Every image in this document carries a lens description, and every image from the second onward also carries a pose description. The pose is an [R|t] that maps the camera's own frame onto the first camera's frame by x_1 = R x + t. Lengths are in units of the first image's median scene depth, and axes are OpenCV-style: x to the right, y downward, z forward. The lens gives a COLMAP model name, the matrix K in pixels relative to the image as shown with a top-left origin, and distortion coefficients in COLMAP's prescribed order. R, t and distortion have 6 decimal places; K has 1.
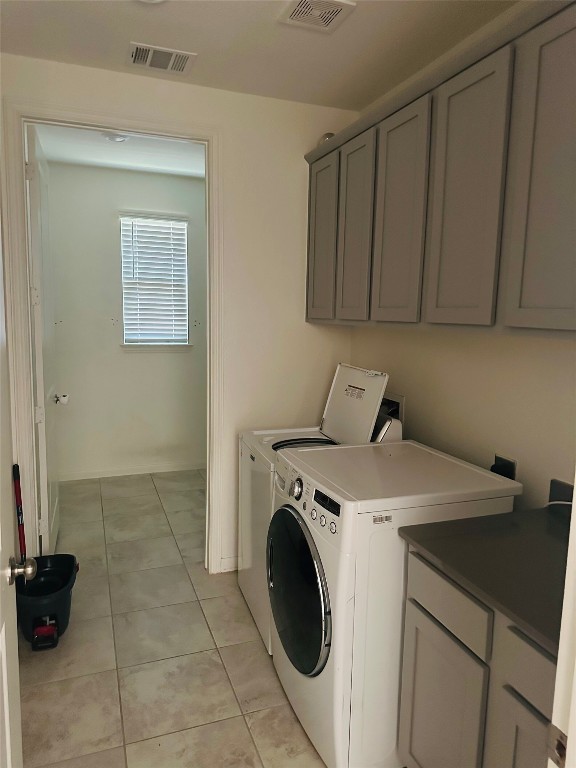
lens RADIAL K [[546.9, 0, 288.8], [0, 546.9, 385.4], [0, 0, 1]] dist [0.020637, -0.029974]
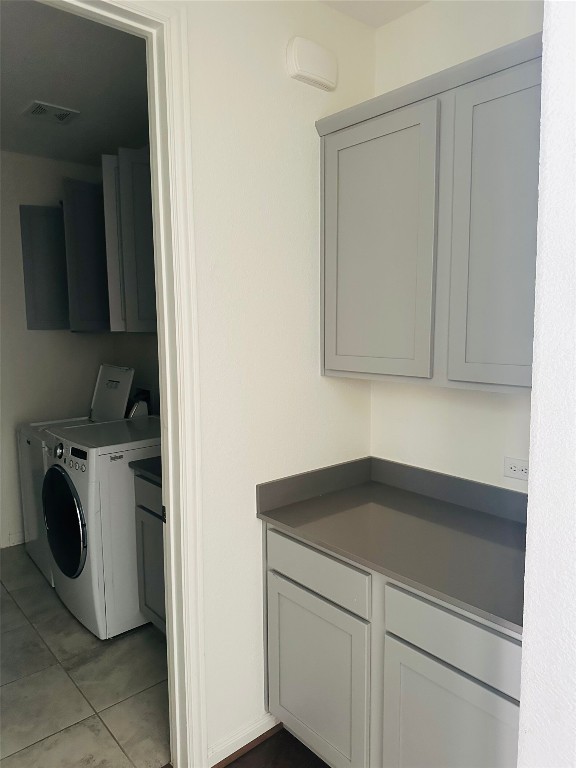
lens RADIAL K [[546.9, 0, 290.1], [0, 546.9, 379.1], [0, 0, 1]] dist [0.020637, -0.029974]
pose [[0.936089, -0.075696, 0.343523, 0.095848], [0.085283, 0.996274, -0.012862, 0.072048], [-0.341269, 0.041337, 0.939056, -0.508771]]
